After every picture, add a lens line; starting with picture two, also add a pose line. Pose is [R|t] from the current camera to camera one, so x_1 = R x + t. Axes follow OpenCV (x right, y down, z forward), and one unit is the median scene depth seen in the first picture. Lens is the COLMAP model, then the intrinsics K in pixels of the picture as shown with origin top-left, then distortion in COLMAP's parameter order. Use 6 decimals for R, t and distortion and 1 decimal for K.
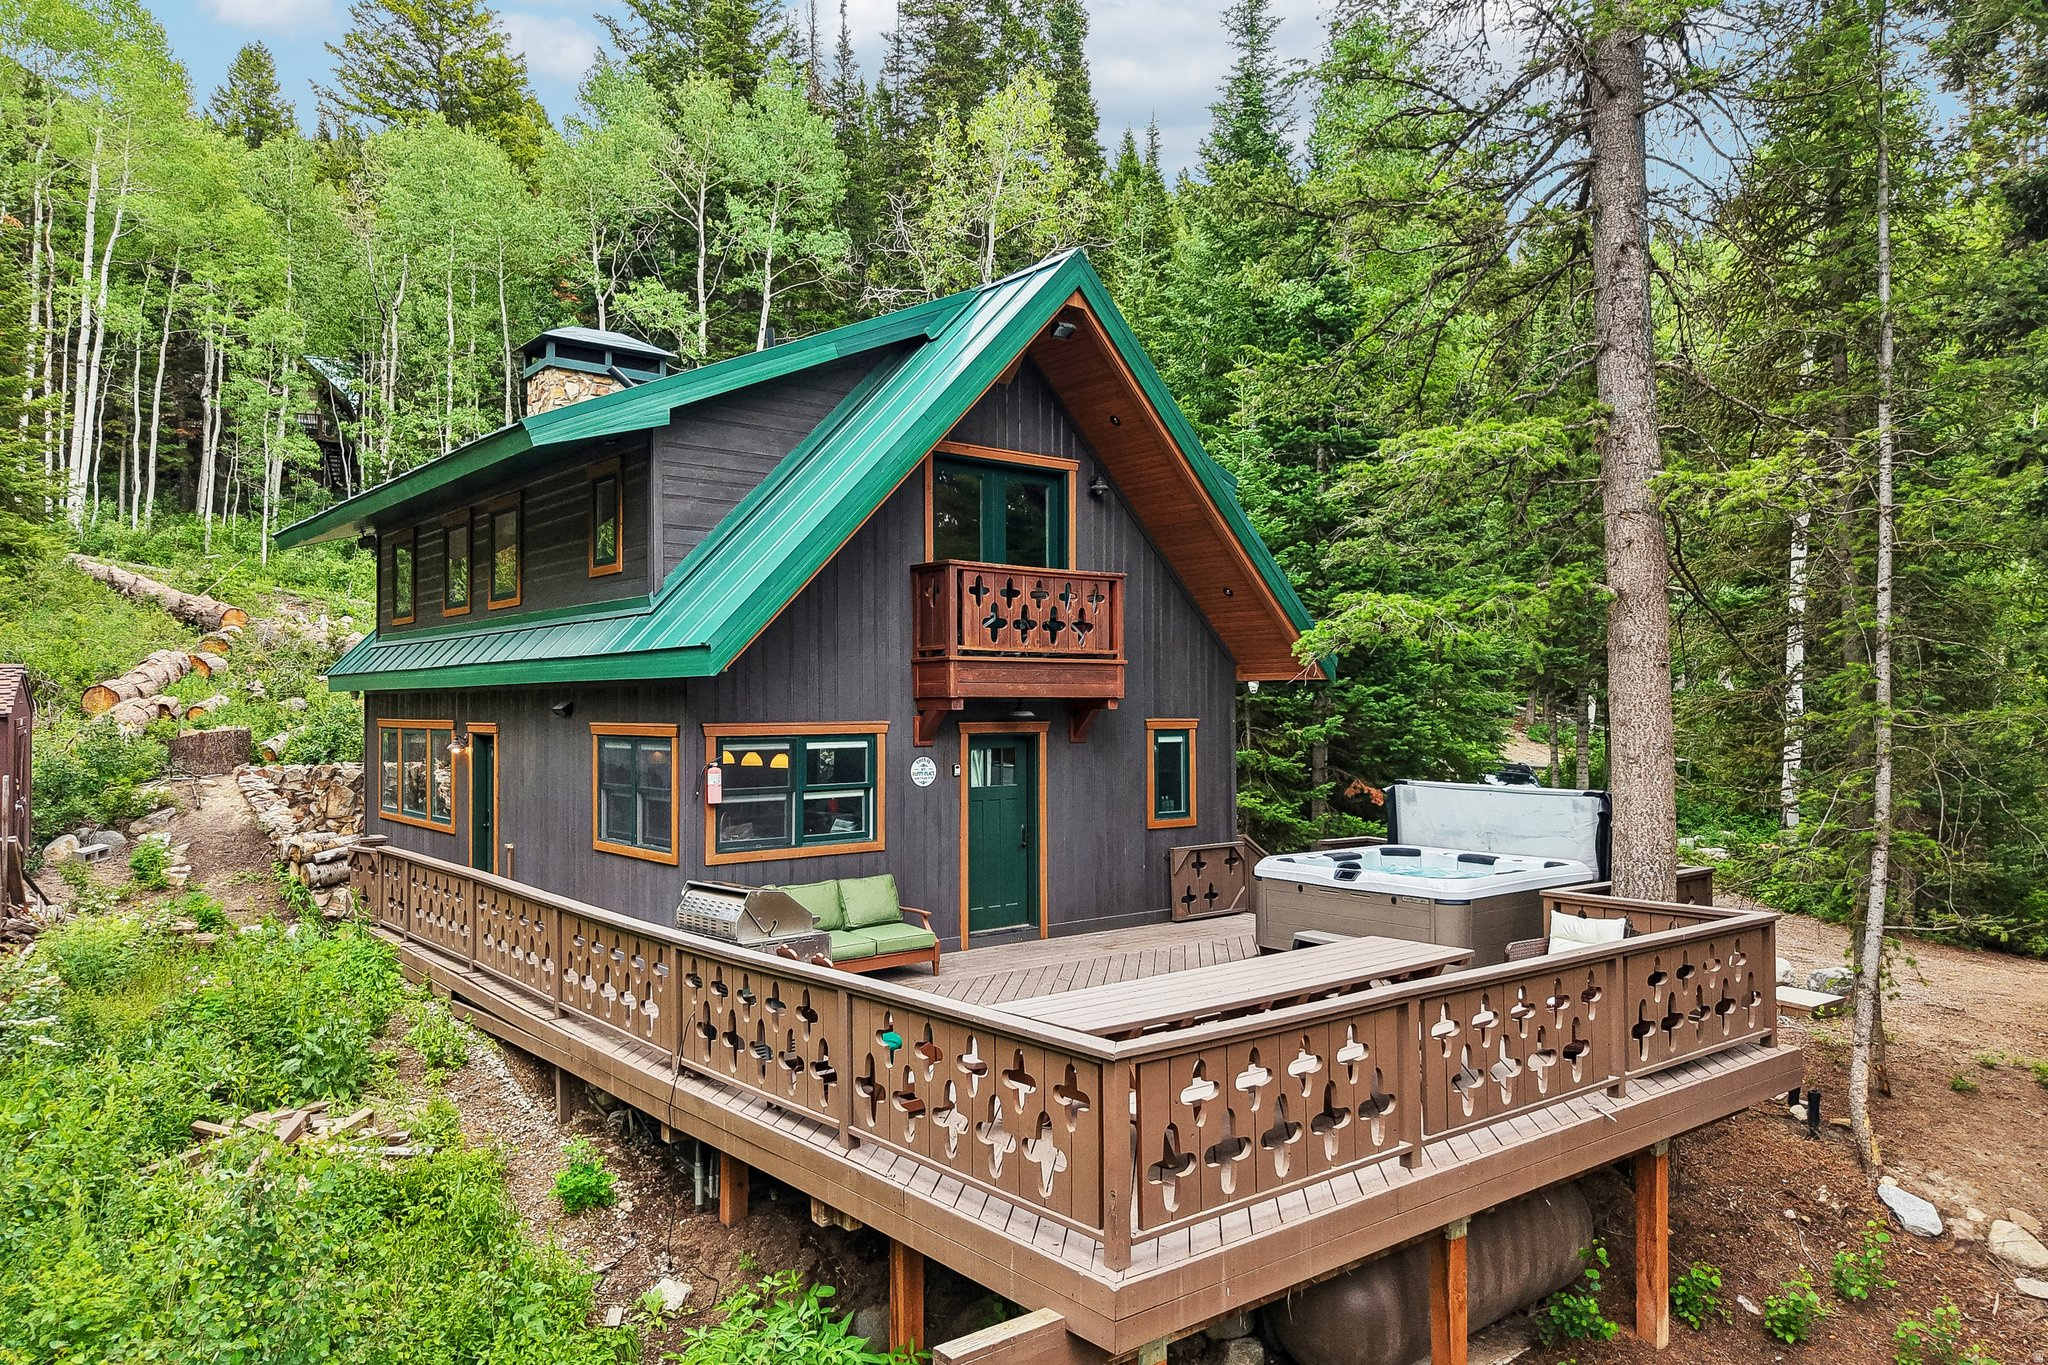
lens RADIAL K [[1401.2, 0, 1024.0], [0, 1401.2, 682.5], [0, 0, 1]] dist [0.001213, -0.000104]
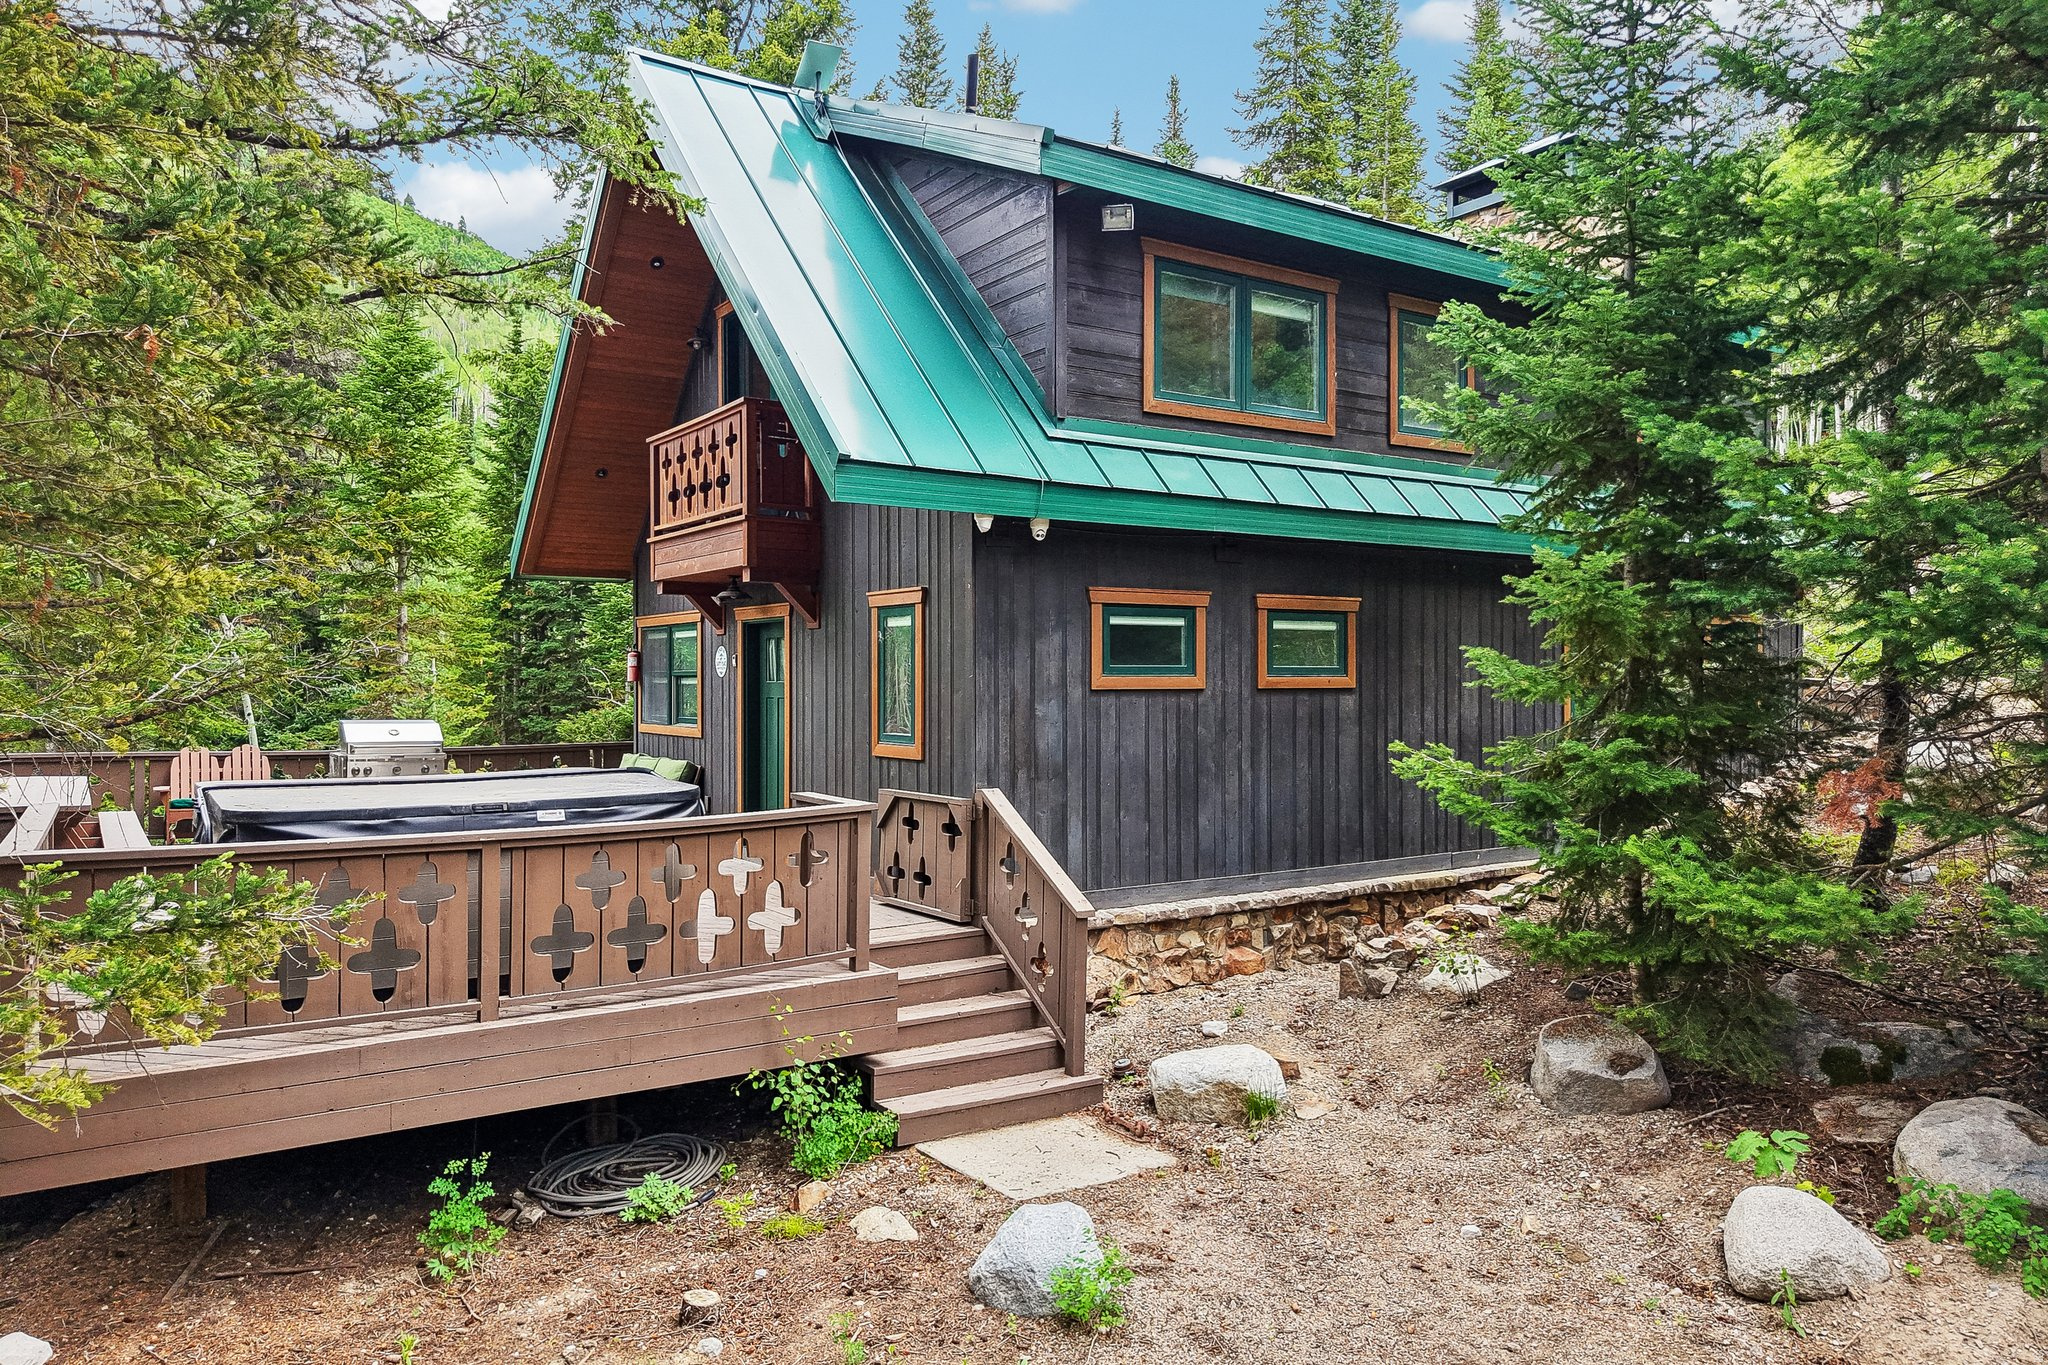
lens RADIAL K [[1475.1, 0, 1024.0], [0, 1475.1, 682.5], [0, 0, 1]] dist [-0.191804, -0.001578]
pose [[-0.065781, 0.008588, -0.997797, 0.929013], [0.015833, 0.999846, 0.007562, 0.077209], [0.997708, -0.015301, -0.065907, 1.315196]]
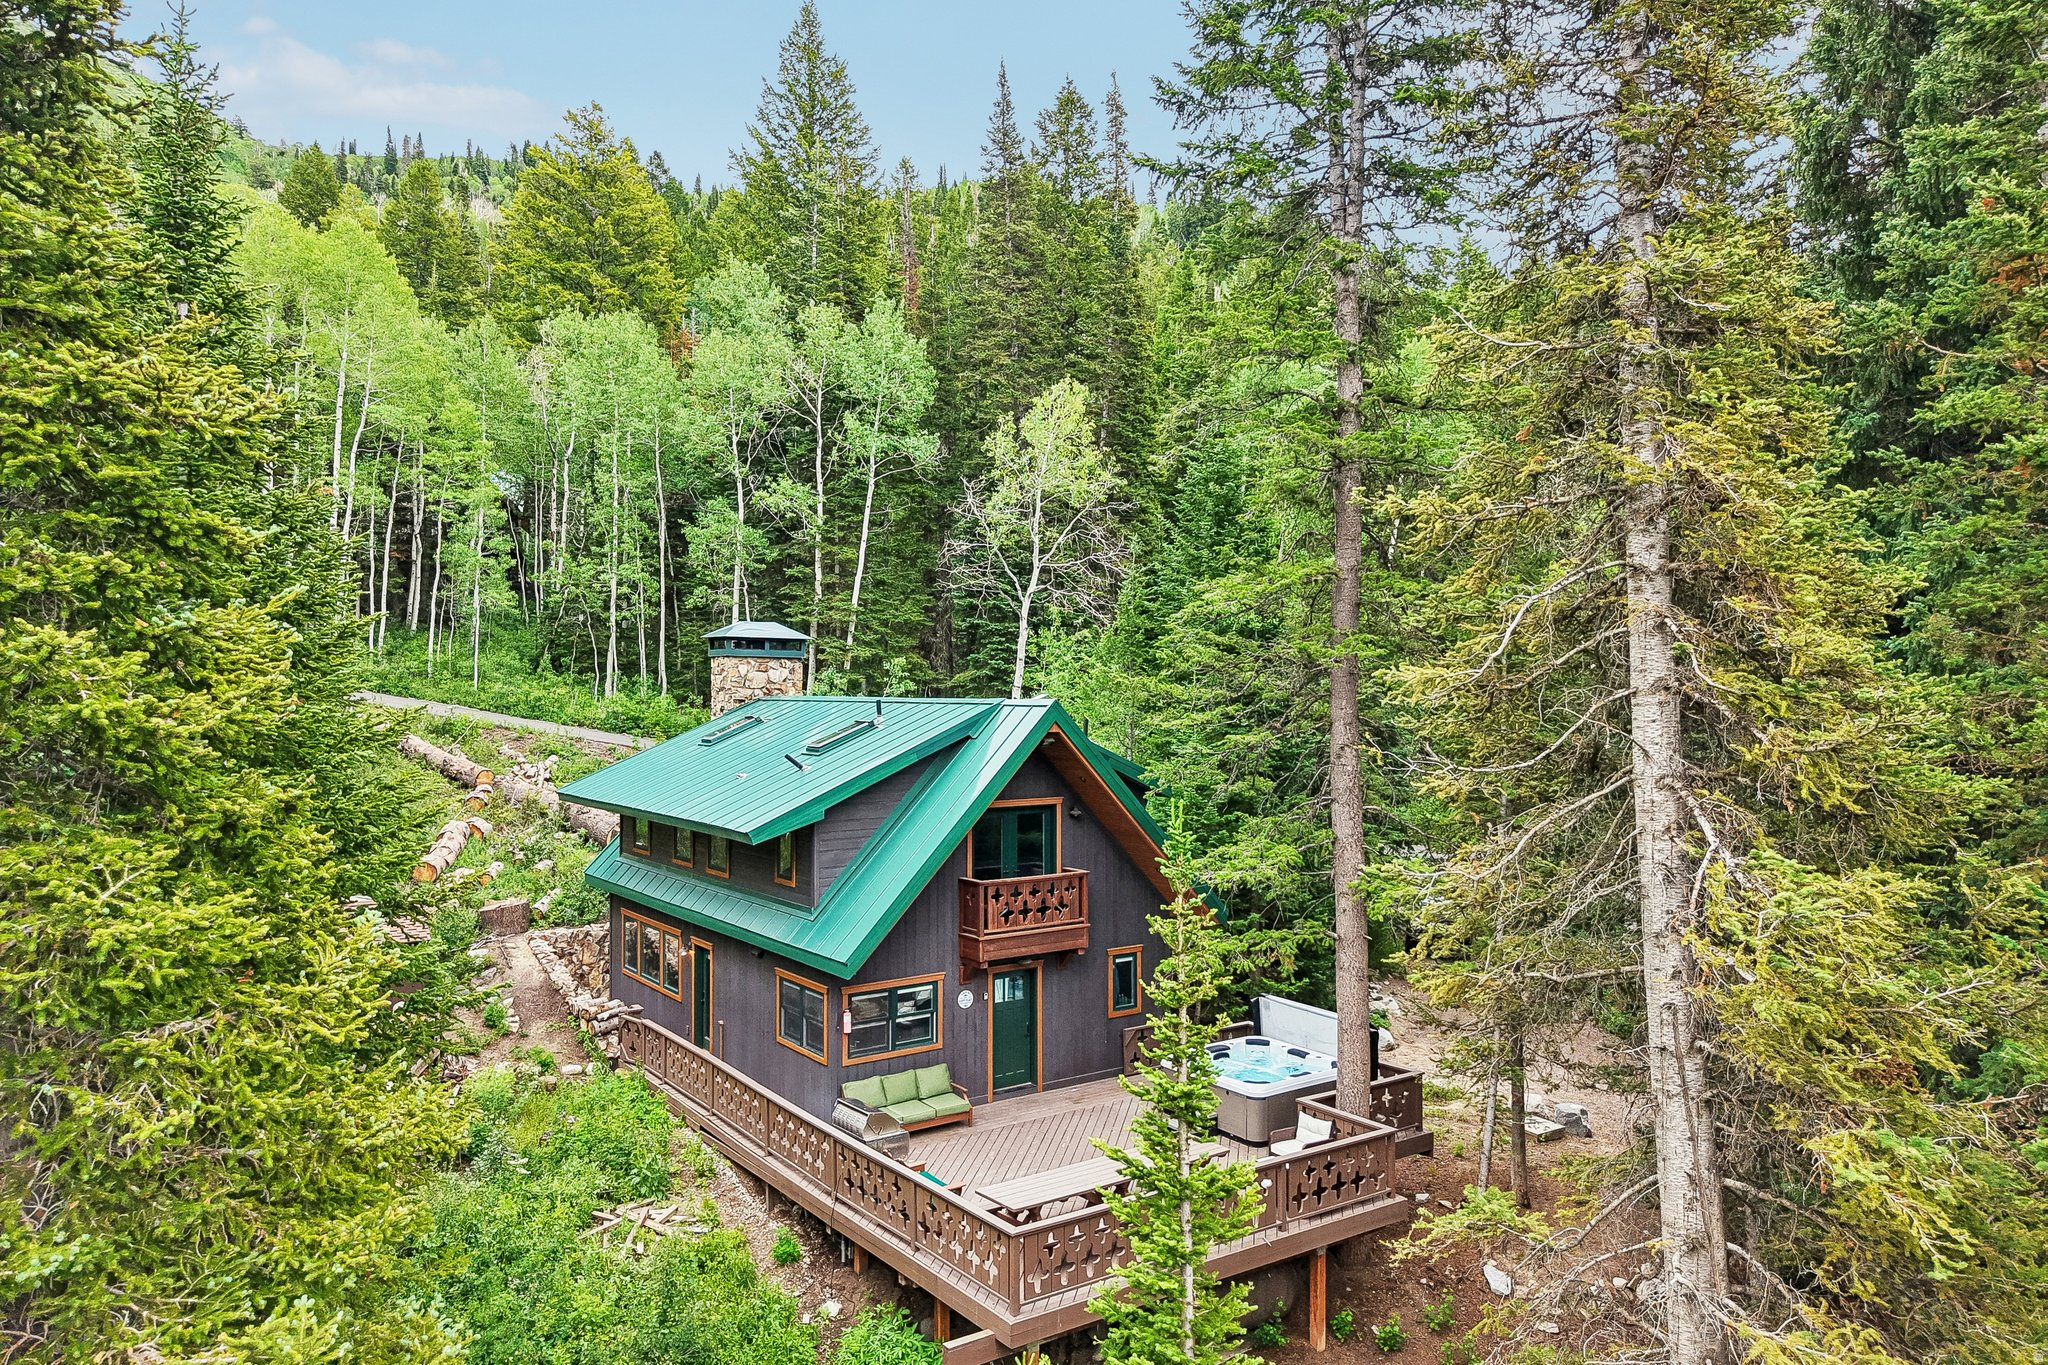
lens RADIAL K [[1387.2, 0, 1024.0], [0, 1387.2, 682.5], [0, 0, 1]] dist [0.003598, -0.004489]
pose [[0.997623, 0.002565, -0.068863, 0.118179], [-0.001509, 0.999881, 0.015380, -0.361269], [0.068894, -0.015239, 0.997508, -0.702739]]
